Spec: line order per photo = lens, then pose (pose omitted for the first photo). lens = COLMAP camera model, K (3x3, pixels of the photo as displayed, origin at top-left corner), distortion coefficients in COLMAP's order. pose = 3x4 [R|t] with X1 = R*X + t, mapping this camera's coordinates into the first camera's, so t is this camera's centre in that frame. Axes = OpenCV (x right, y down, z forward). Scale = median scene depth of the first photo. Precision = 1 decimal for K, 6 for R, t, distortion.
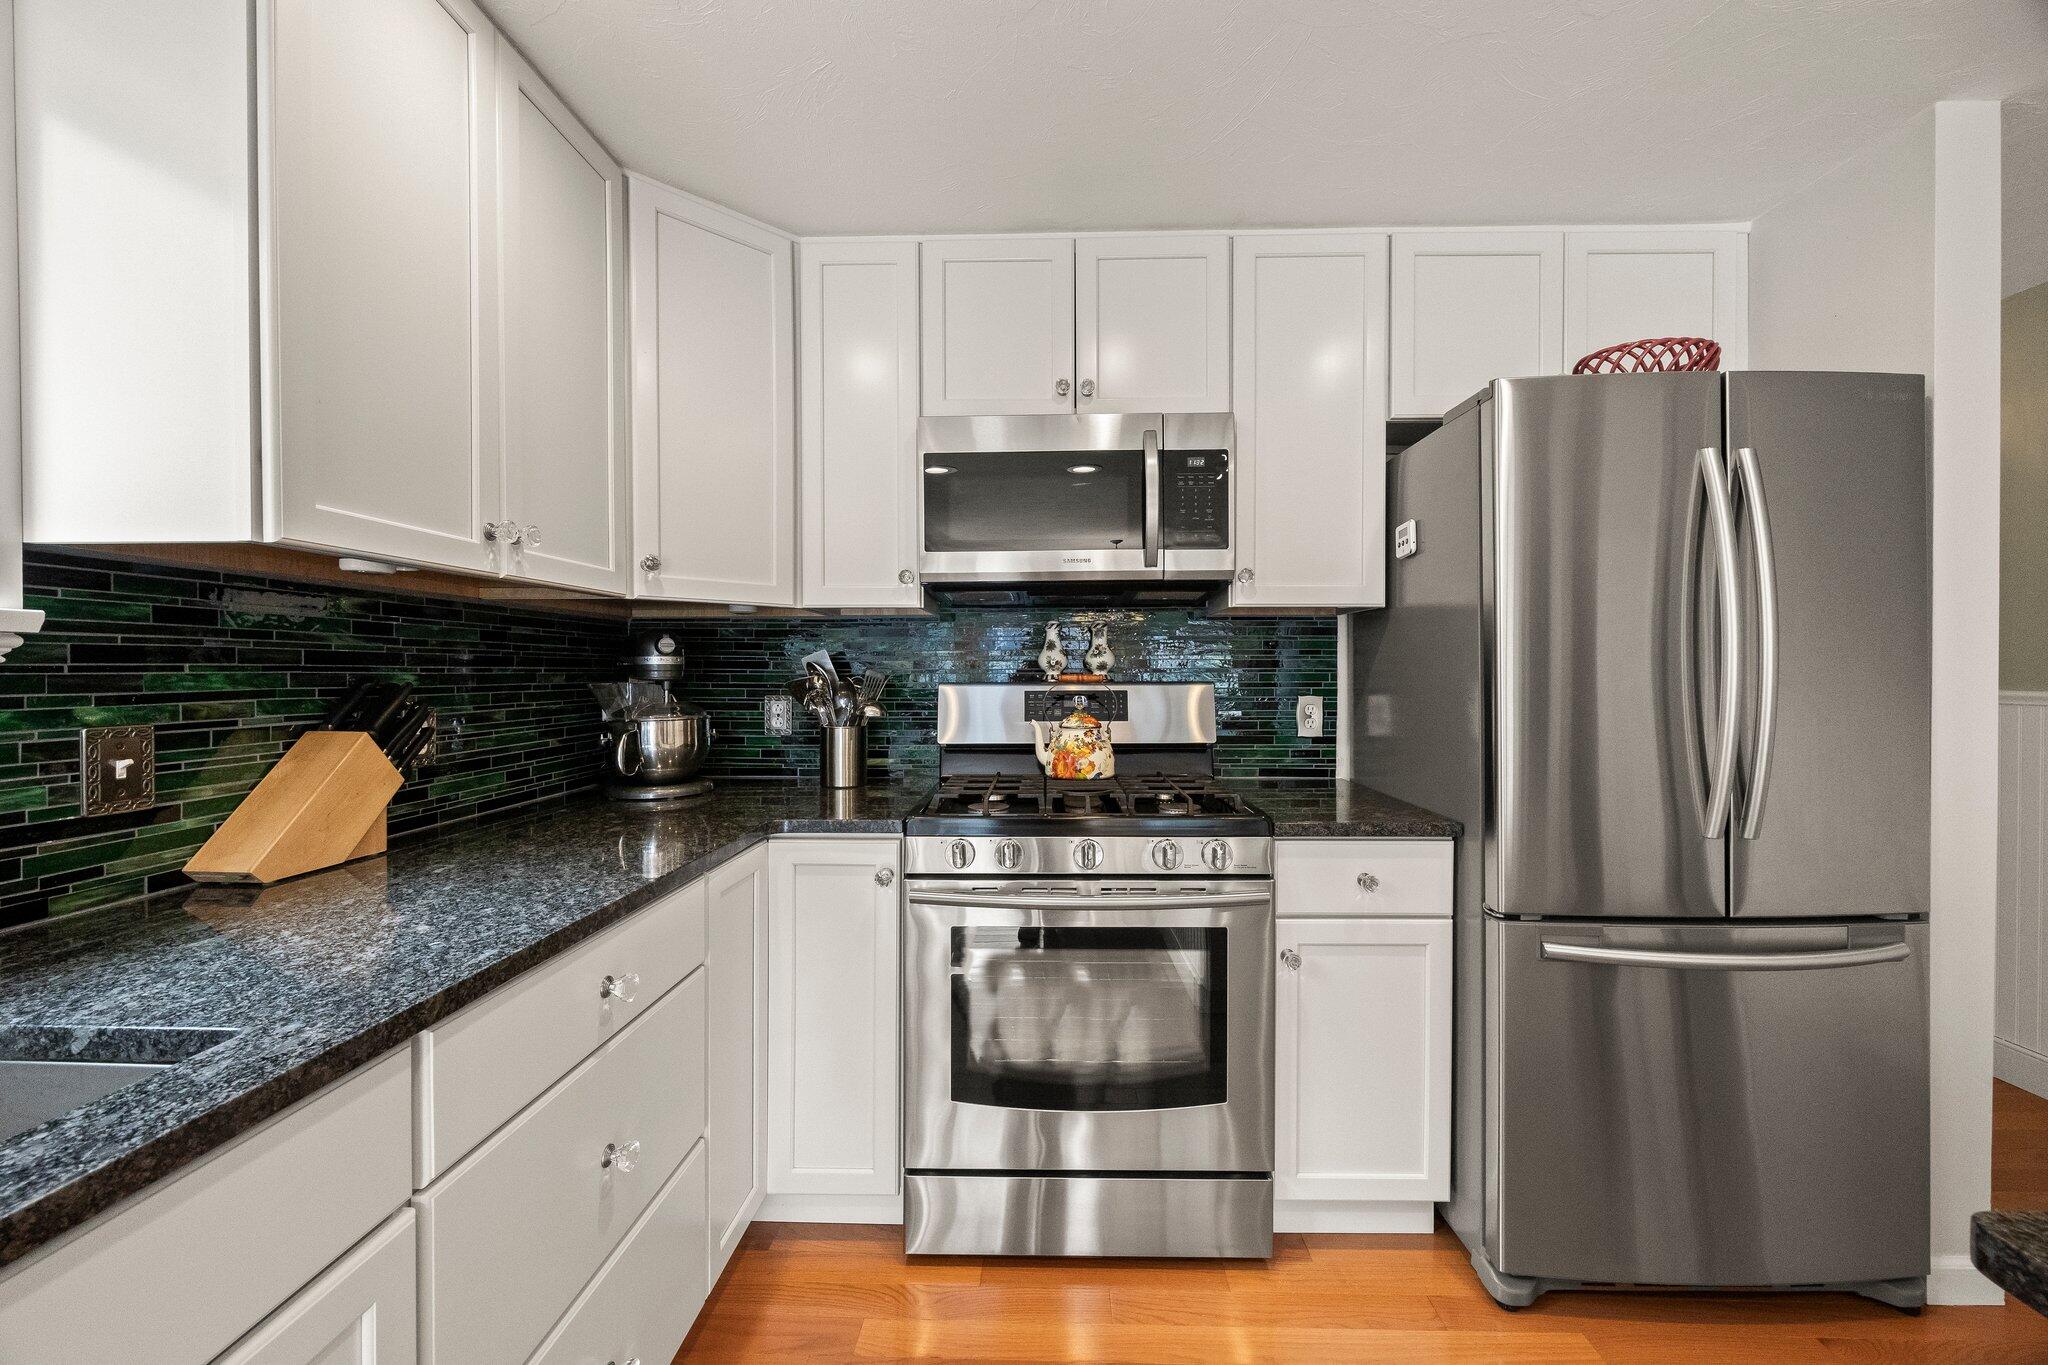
lens RADIAL K [[786.0, 0, 972.0], [0, 786.0, 673.7], [0, 0, 1]] dist [-0.009054, 0.000091]
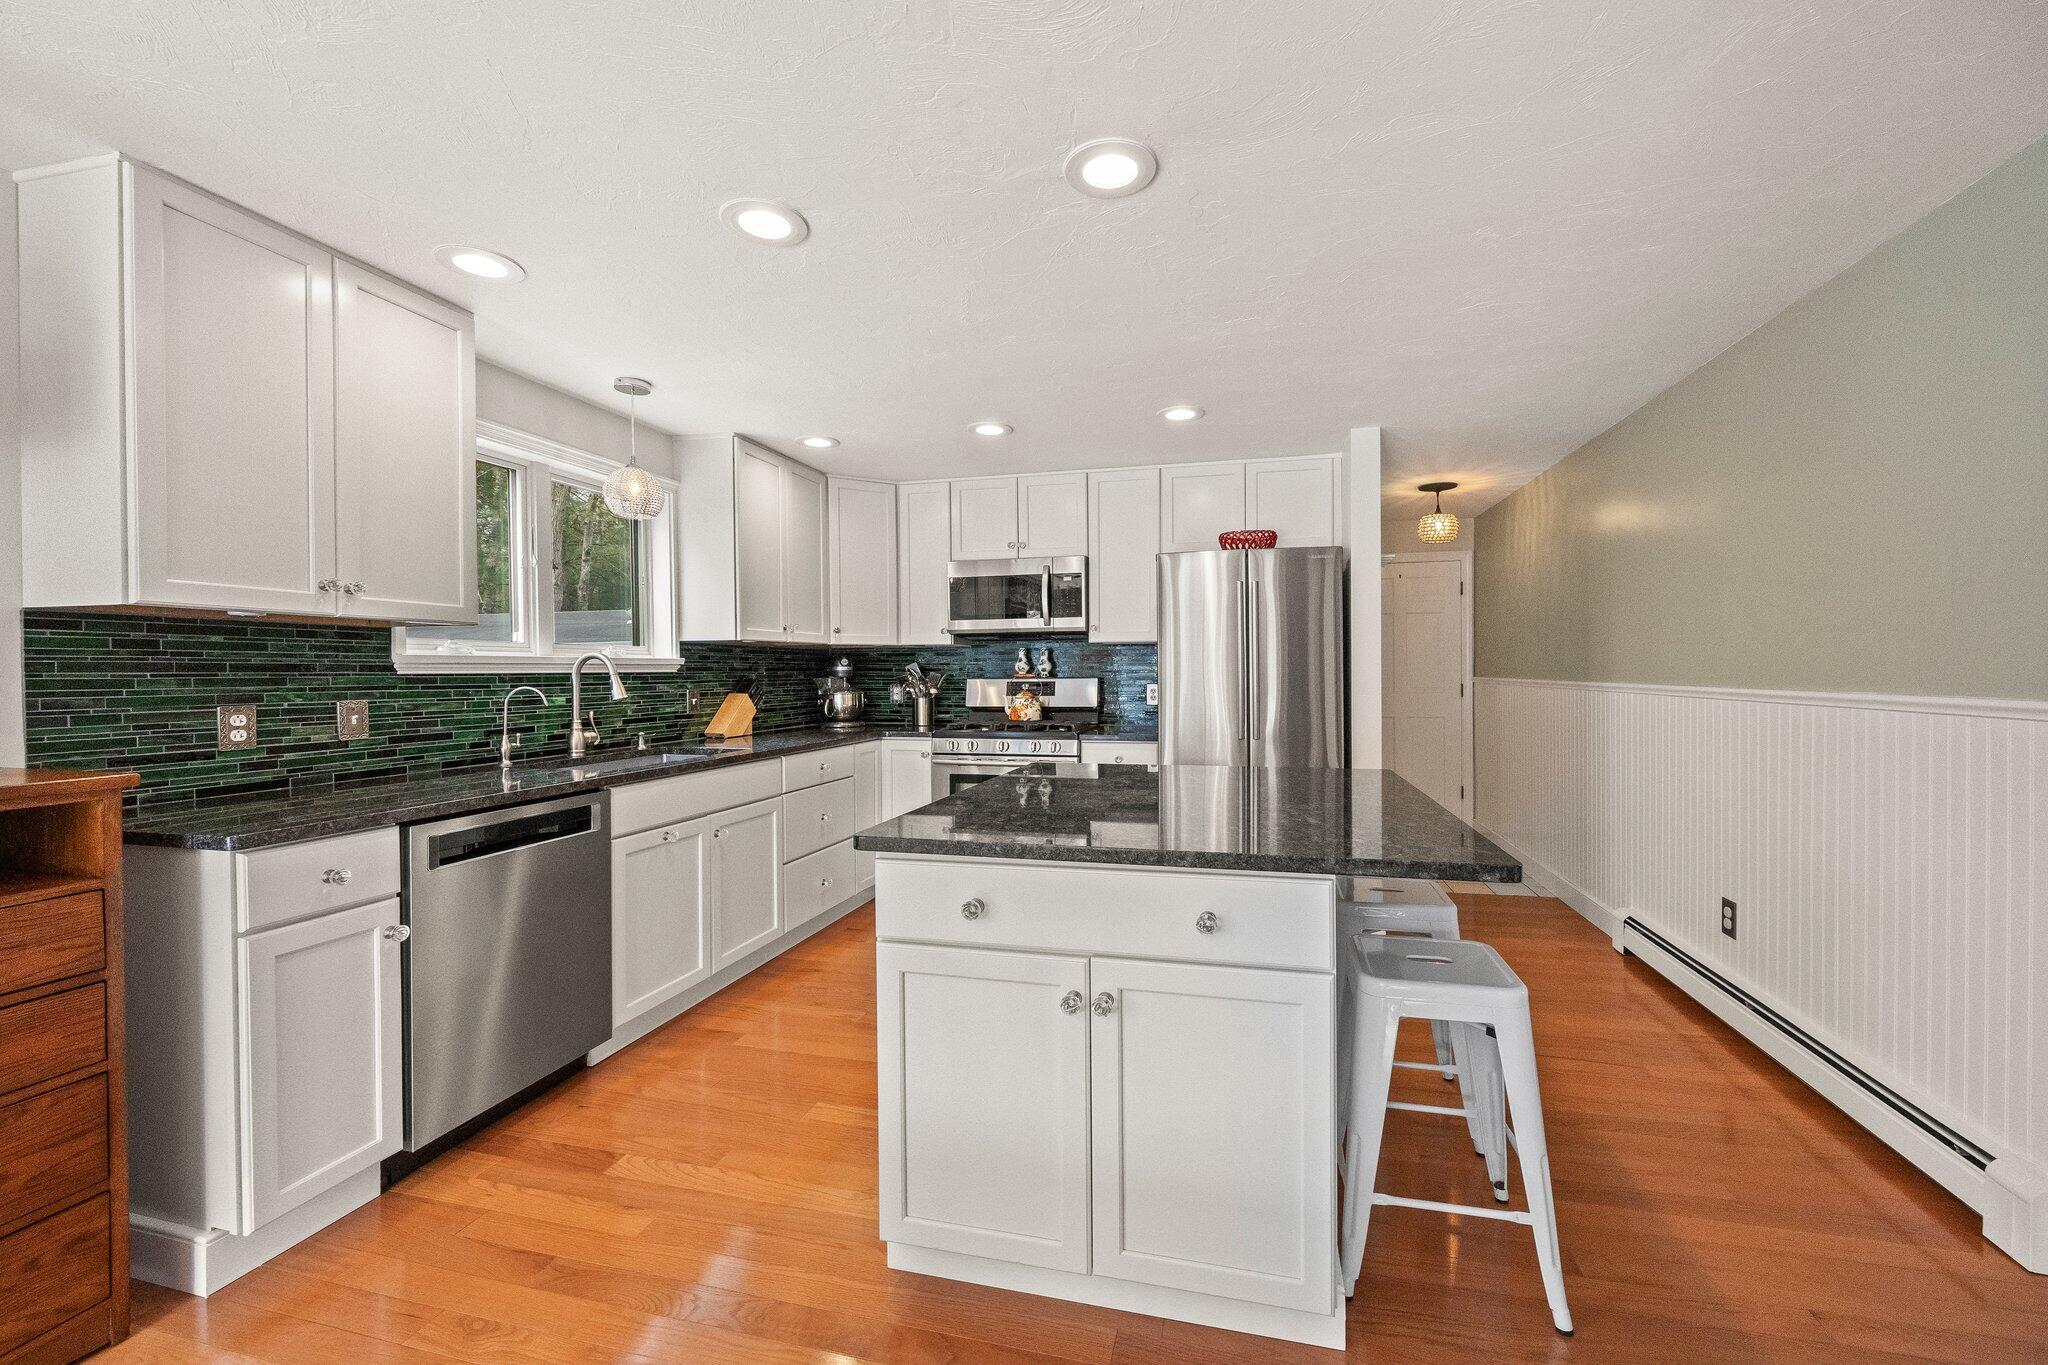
lens RADIAL K [[786.0, 0, 1020.5], [0, 786.0, 678.4], [0, 0, 1]] dist [-0.009054, 0.000091]
pose [[0.983713, -0.001604, -0.179737, 0.547764], [0.002849, 0.999974, 0.006672, -0.001755], [0.179721, -0.007075, 0.983692, -1.210503]]
